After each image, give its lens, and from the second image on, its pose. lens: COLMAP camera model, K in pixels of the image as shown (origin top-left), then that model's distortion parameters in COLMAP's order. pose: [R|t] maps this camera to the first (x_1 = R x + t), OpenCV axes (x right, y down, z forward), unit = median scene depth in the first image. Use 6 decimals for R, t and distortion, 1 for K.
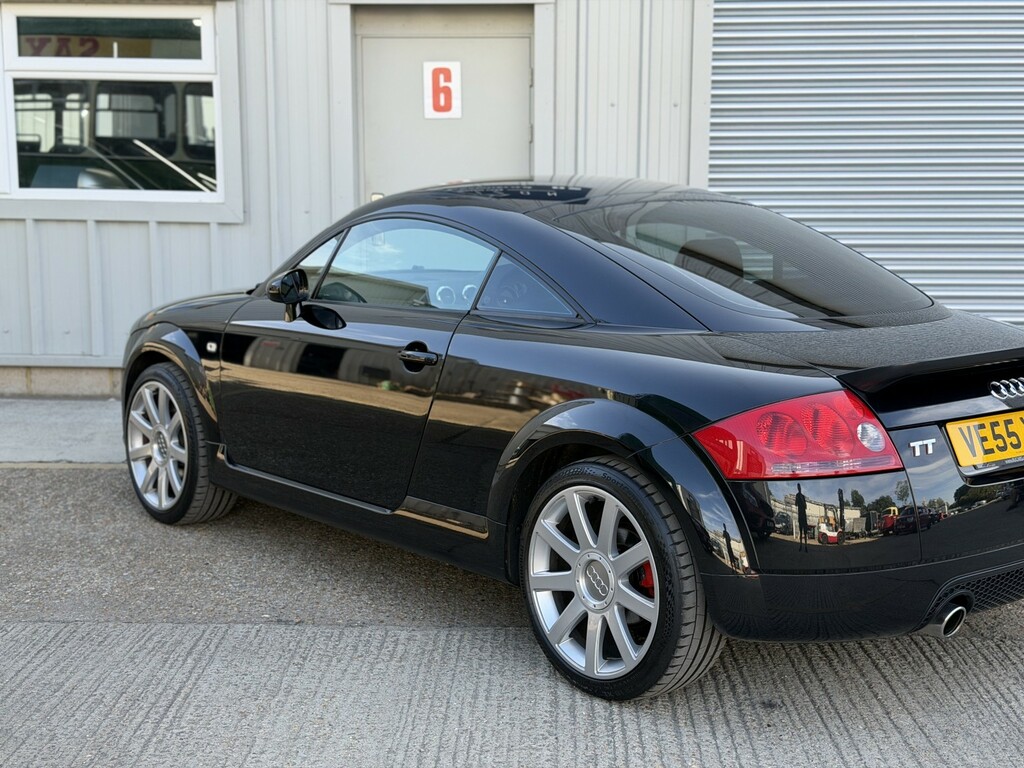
lens RADIAL K [[1434.5, 0, 512.2], [0, 1434.5, 397.1], [0, 0, 1]] dist [0.132464, 0.000000]
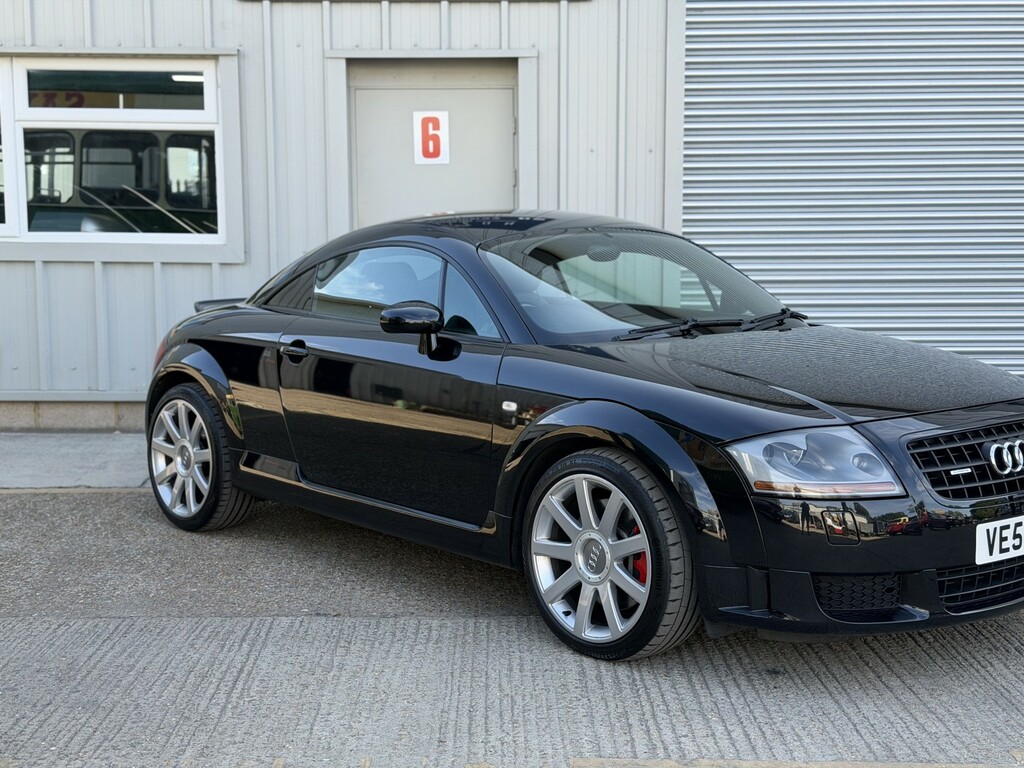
lens RADIAL K [[1434.5, 0, 511.7], [0, 1434.5, 391.2], [0, 0, 1]] dist [0.132464, 0.000000]
pose [[0.999312, -0.009778, 0.035764, -0.054273], [0.011256, 0.999081, -0.041359, 0.034592], [-0.035327, 0.041733, 0.998504, -0.101915]]
